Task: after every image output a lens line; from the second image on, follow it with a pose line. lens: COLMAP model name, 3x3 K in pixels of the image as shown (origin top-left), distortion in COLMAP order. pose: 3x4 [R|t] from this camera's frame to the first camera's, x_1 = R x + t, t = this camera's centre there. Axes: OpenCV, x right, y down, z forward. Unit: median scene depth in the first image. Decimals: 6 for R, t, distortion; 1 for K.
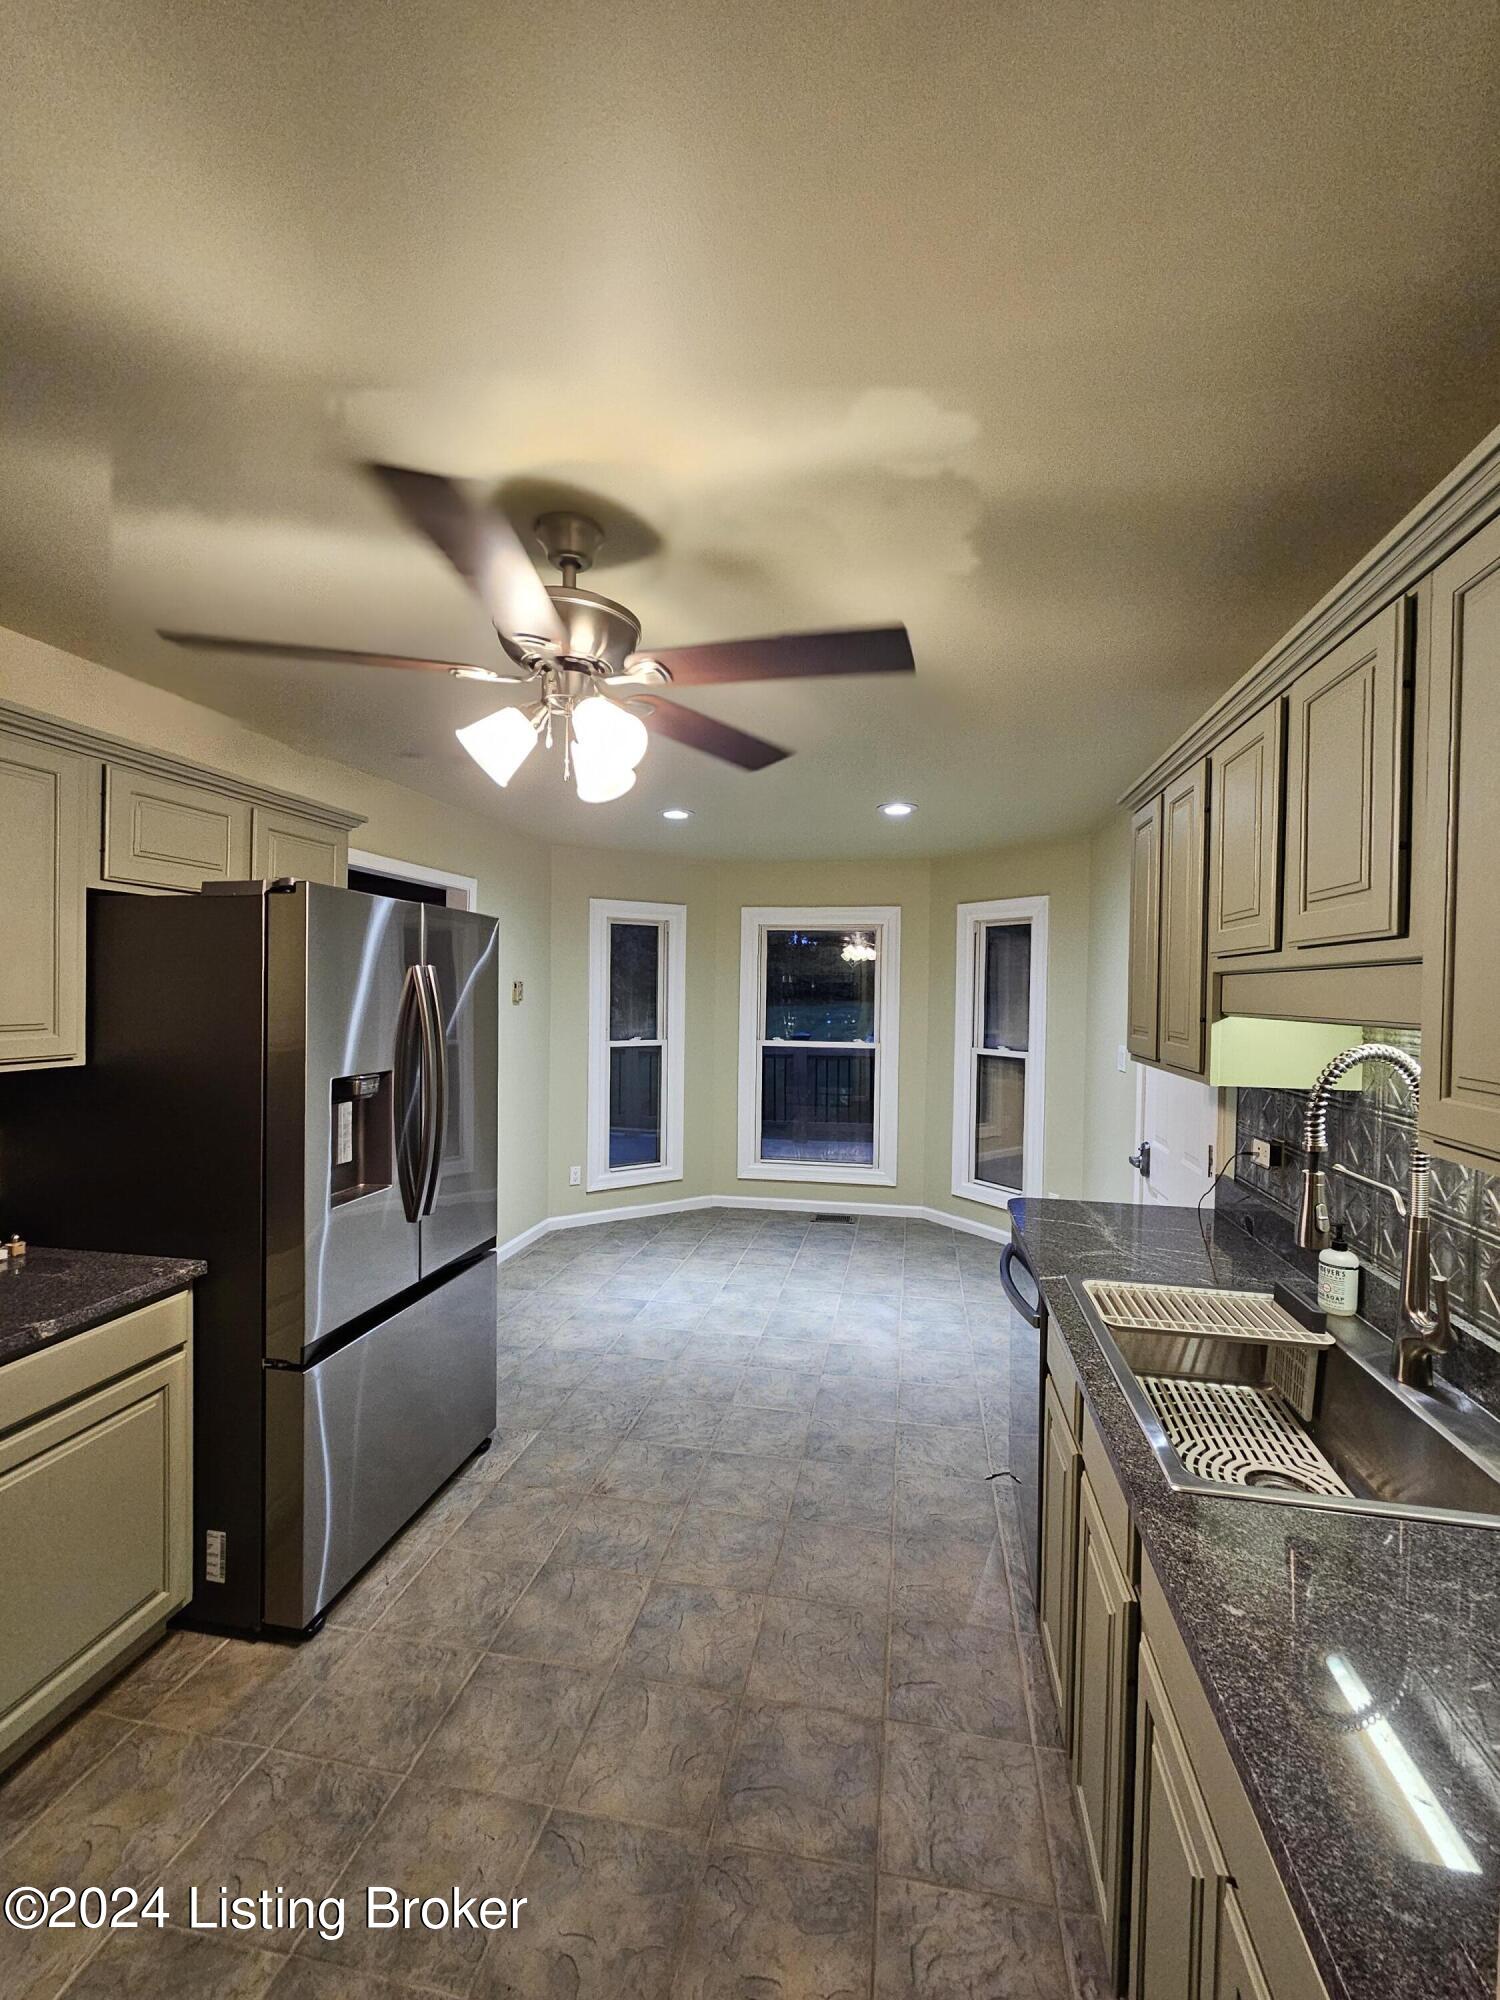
lens RADIAL K [[813.3, 0, 750.0], [0, 813.3, 1000.0], [0, 0, 1]] dist [0.001439, 0.000258]
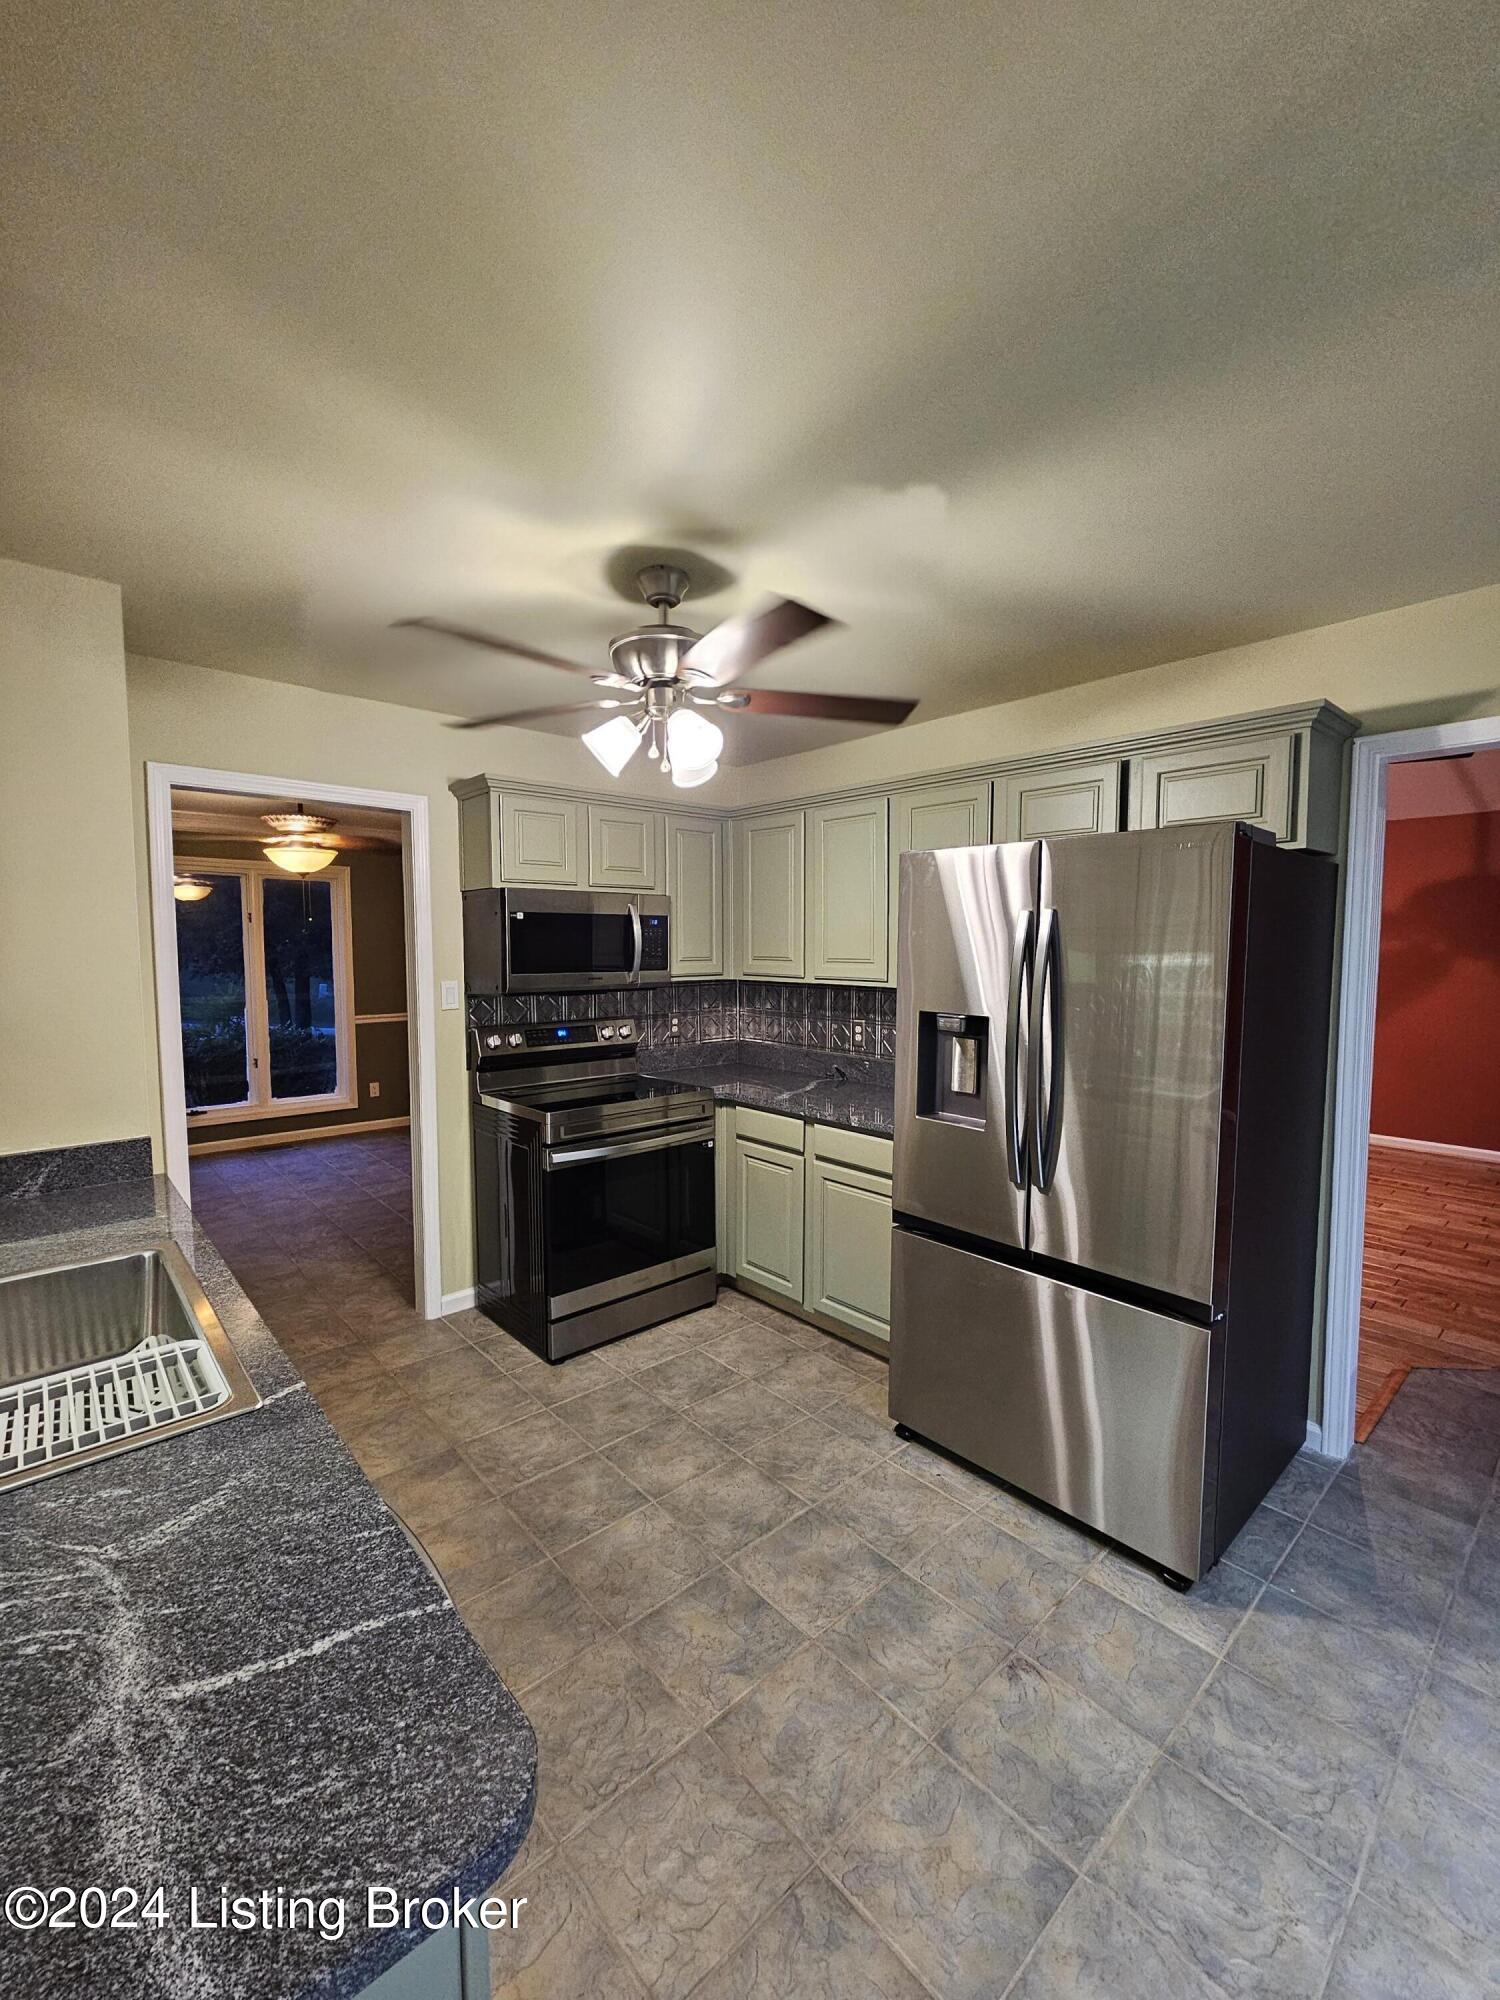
lens RADIAL K [[813.3, 0, 750.0], [0, 813.3, 1000.0], [0, 0, 1]] dist [0.001439, 0.000258]
pose [[-0.598735, 0.047920, -0.799512, 0.591182], [-0.012473, 0.997530, 0.069129, 0.004785], [0.800850, 0.051362, -0.596658, 1.511253]]
